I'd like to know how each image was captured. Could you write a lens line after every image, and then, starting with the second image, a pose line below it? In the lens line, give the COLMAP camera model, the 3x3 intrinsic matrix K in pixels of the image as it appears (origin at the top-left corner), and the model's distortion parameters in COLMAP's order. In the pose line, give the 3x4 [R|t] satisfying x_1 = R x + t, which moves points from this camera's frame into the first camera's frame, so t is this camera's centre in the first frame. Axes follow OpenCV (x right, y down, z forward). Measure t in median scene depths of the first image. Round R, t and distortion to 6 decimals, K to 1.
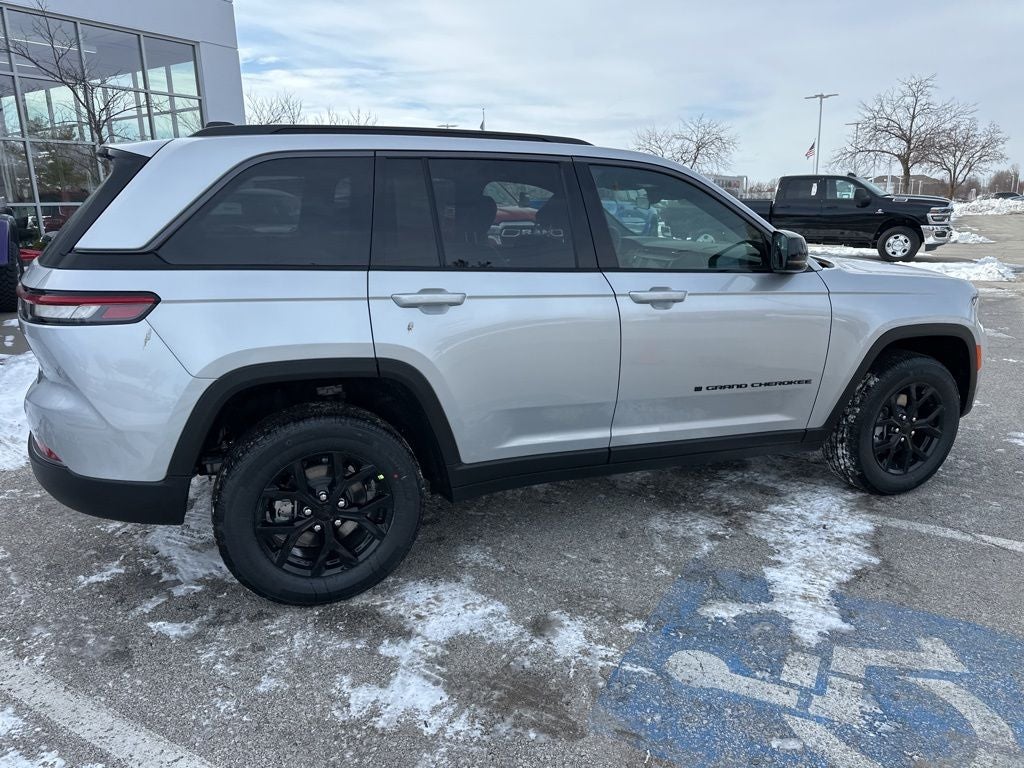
lens RADIAL K [[725.4, 0, 507.9], [0, 725.4, 380.7], [0, 0, 1]] dist [0.037257, -0.041130]
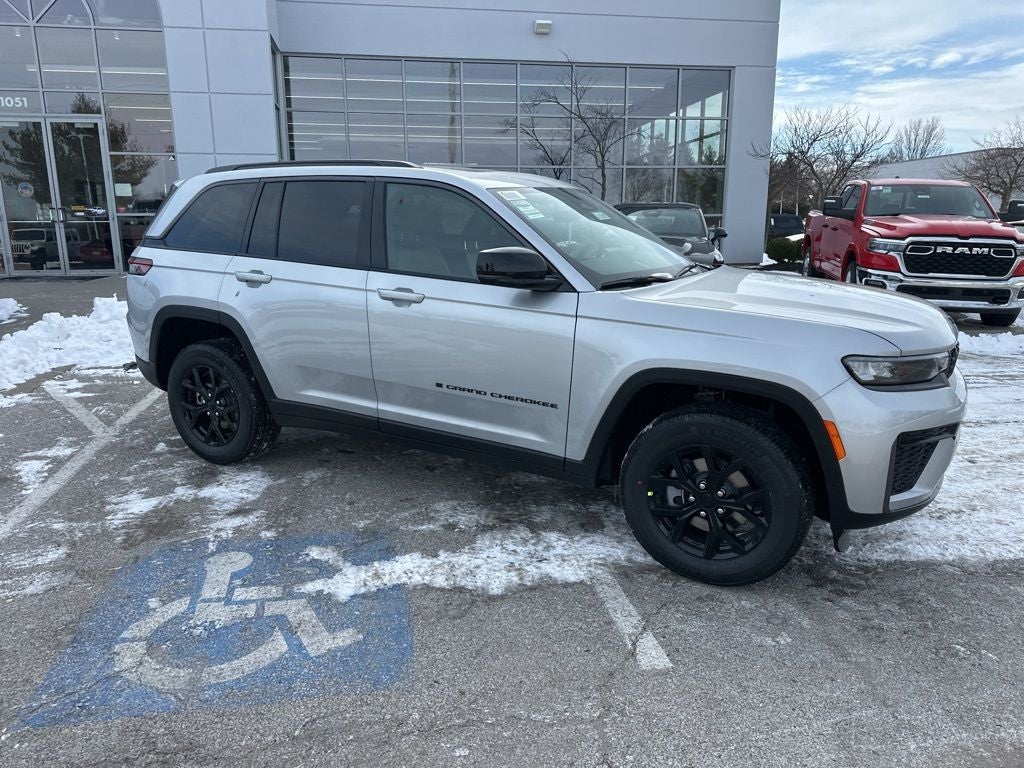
lens RADIAL K [[721.8, 0, 507.1], [0, 721.8, 387.0], [0, 0, 1]] dist [0.049357, -0.057456]
pose [[0.637272, 0.183620, -0.748444, 1.312378], [-0.188455, 0.978844, 0.079682, -0.105911], [0.747241, 0.090269, 0.658394, 0.408392]]
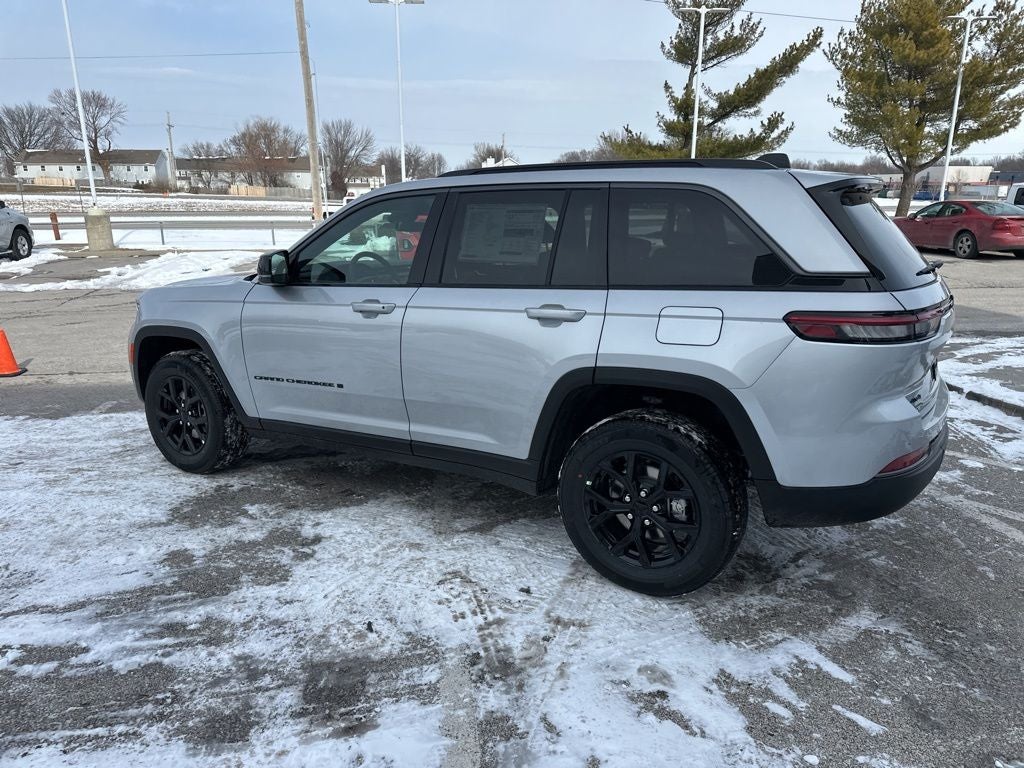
lens RADIAL K [[711.3, 0, 511.5], [0, 711.3, 385.3], [0, 0, 1]] dist [0.037717, -0.040800]
pose [[-0.606756, -0.188722, 0.772160, -1.134637], [0.196552, 0.905621, 0.375790, -0.568132], [-0.770204, 0.379783, -0.512397, 2.158380]]
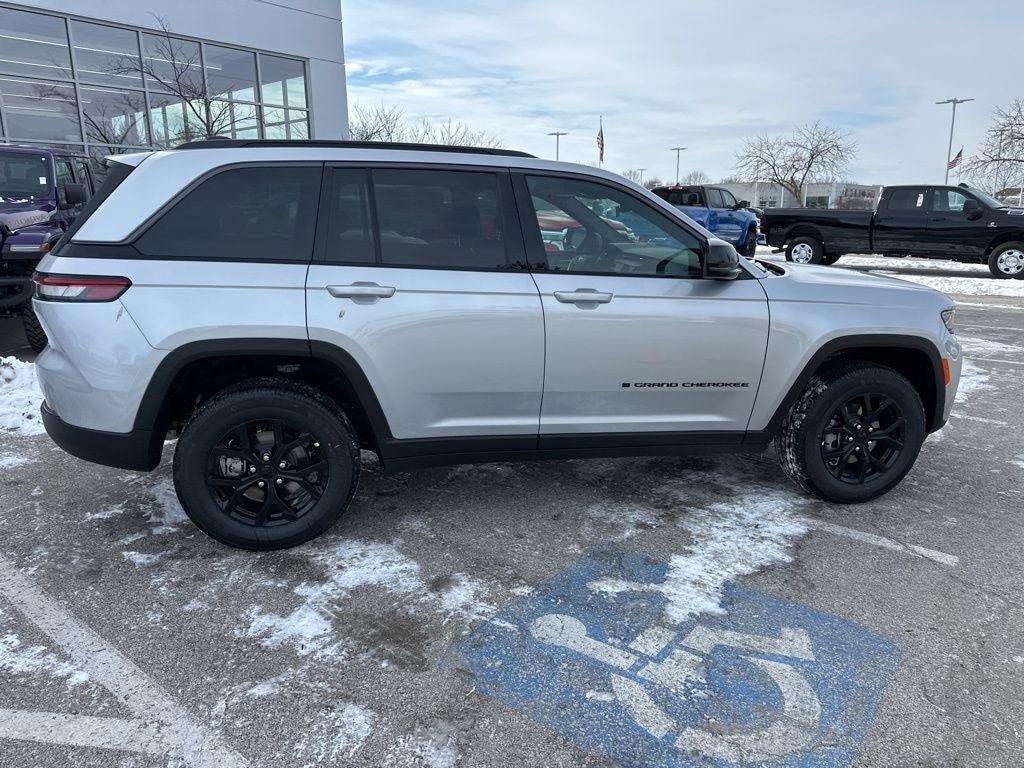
lens RADIAL K [[721.8, 0, 507.1], [0, 721.8, 387.0], [0, 0, 1]] dist [0.049357, -0.057456]
pose [[0.986899, 0.050394, -0.153265, 0.287011], [-0.050470, 0.998720, 0.003397, 0.021802], [0.153240, 0.004382, 0.988179, -0.089127]]
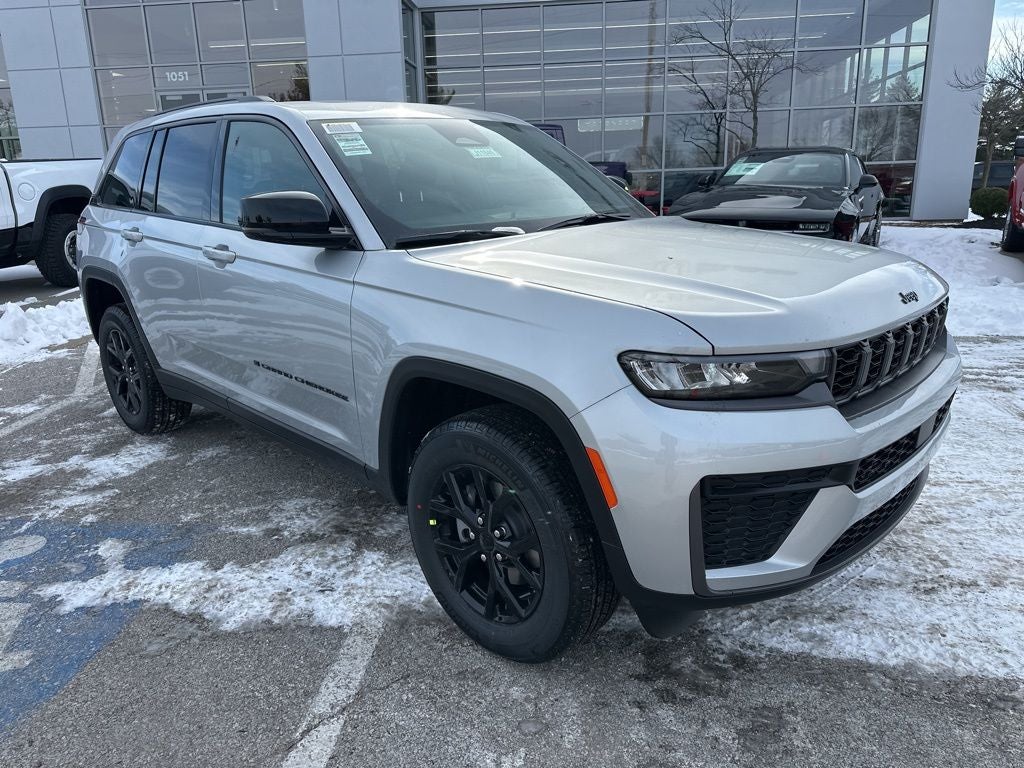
lens RADIAL K [[729.7, 0, 512.0], [0, 729.7, 384.0], [0, 0, 1]] dist [0.002677, -0.001387]
pose [[0.401895, 0.244403, -0.882467, 1.385944], [-0.196944, 0.964239, 0.177358, -0.217476], [0.894256, 0.102517, 0.435656, 1.015625]]
